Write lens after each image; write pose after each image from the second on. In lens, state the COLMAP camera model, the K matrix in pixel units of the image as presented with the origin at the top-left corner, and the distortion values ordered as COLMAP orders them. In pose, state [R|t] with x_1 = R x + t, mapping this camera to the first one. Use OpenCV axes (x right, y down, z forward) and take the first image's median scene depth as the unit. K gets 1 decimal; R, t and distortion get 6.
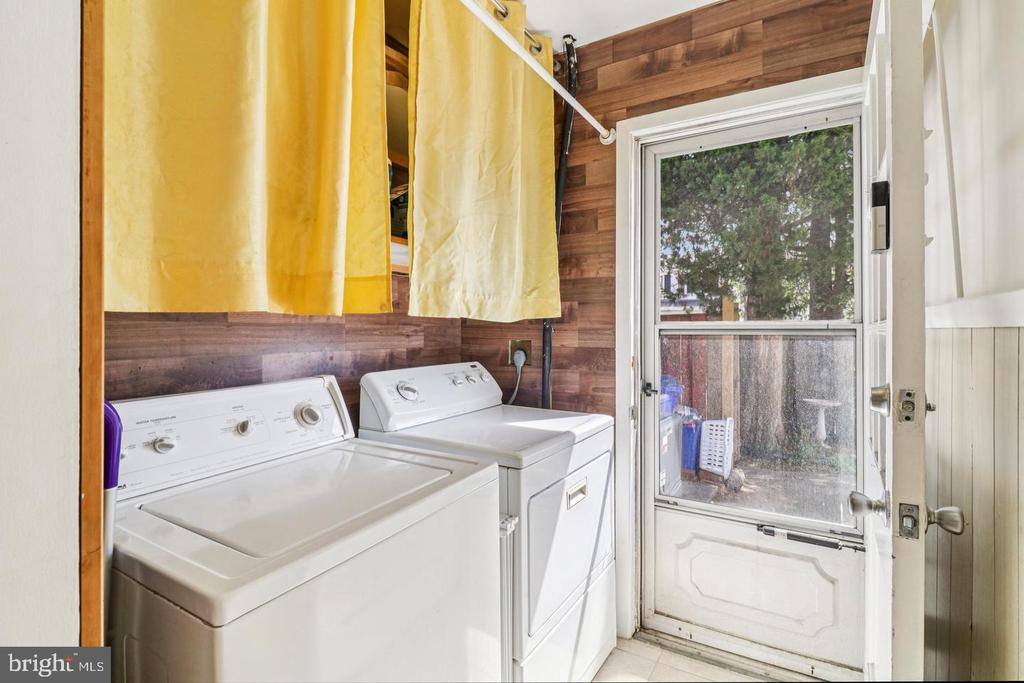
lens RADIAL K [[492.4, 0, 500.0], [0, 492.4, 331.4], [0, 0, 1]] dist [0.011059, -0.015121]
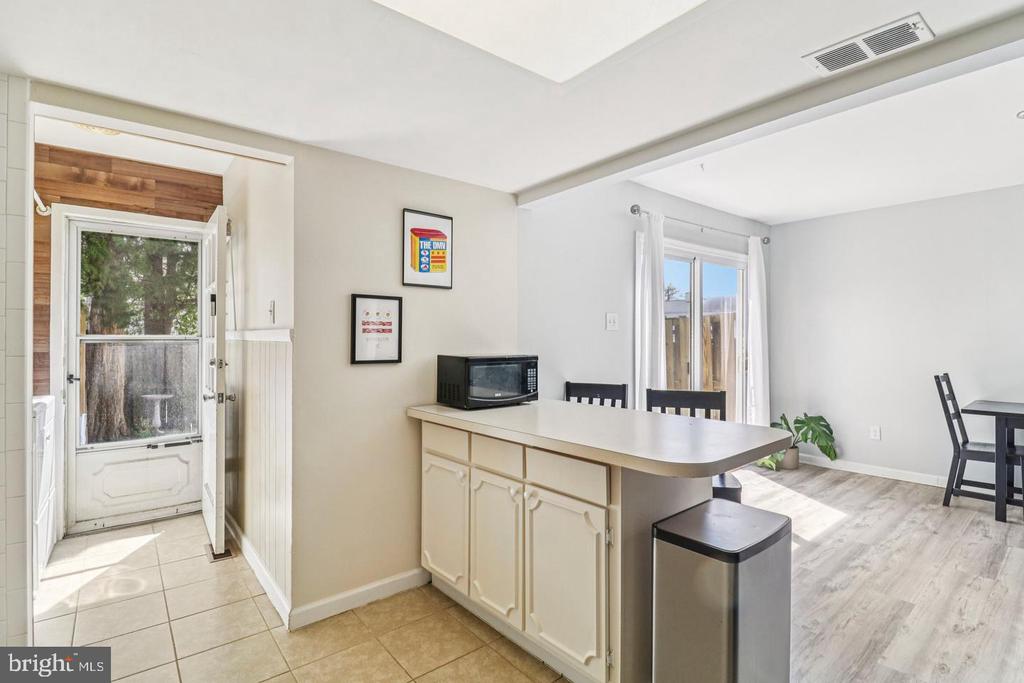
lens RADIAL K [[492.4, 0, 500.0], [0, 492.4, 331.4], [0, 0, 1]] dist [0.011059, -0.015121]
pose [[0.353681, 0.009829, 0.935314, -0.777978], [0.001084, 0.999940, -0.010918, -0.013553], [-0.935365, 0.004875, 0.353649, -0.931966]]
